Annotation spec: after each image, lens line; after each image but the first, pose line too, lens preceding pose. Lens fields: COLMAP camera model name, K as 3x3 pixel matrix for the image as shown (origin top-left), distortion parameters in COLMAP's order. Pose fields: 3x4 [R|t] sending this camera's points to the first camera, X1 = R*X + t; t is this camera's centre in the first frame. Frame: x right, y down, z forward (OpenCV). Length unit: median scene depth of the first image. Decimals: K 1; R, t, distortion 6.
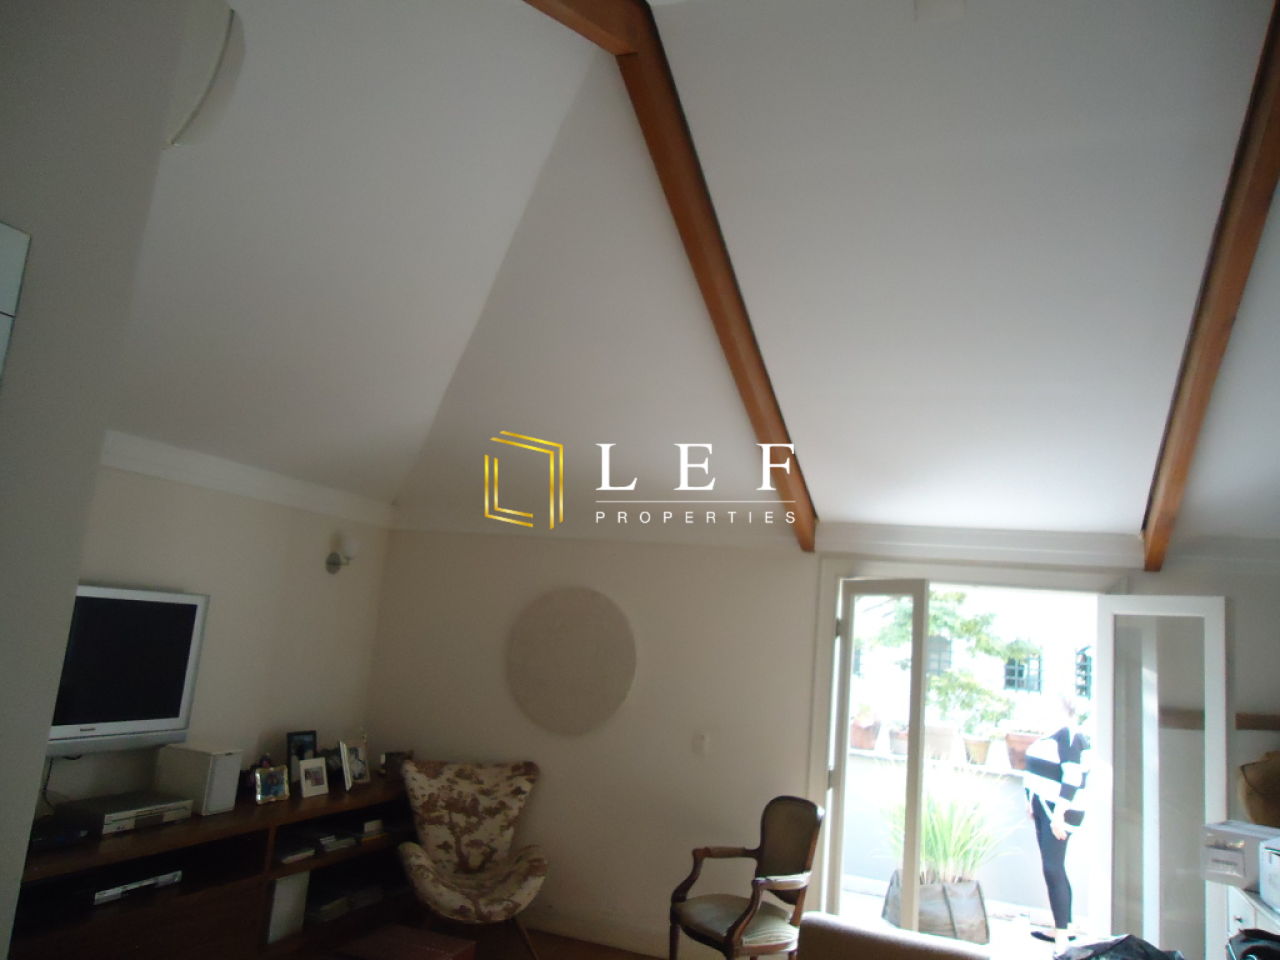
lens RADIAL K [[943.2, 0, 642.9], [0, 943.2, 478.8], [0, 0, 1]] dist [0.011098, -0.009896]
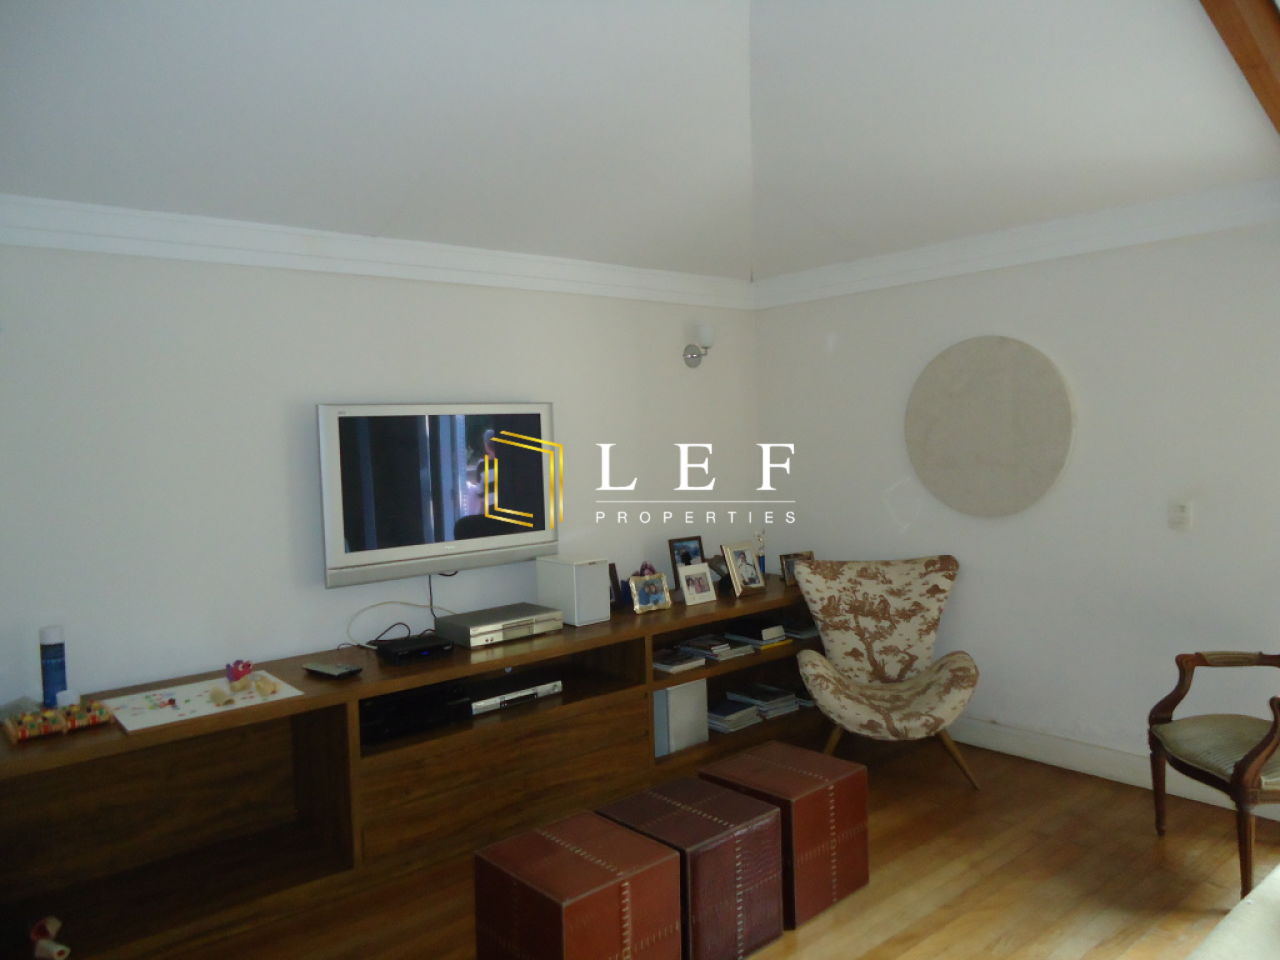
lens RADIAL K [[943.2, 0, 634.9], [0, 943.2, 476.4], [0, 0, 1]] dist [0.011098, -0.009896]
pose [[0.869074, -0.100110, -0.484447, 0.056527], [0.189886, 0.971799, 0.139824, 0.077277], [0.456787, -0.213507, 0.863574, 0.210223]]
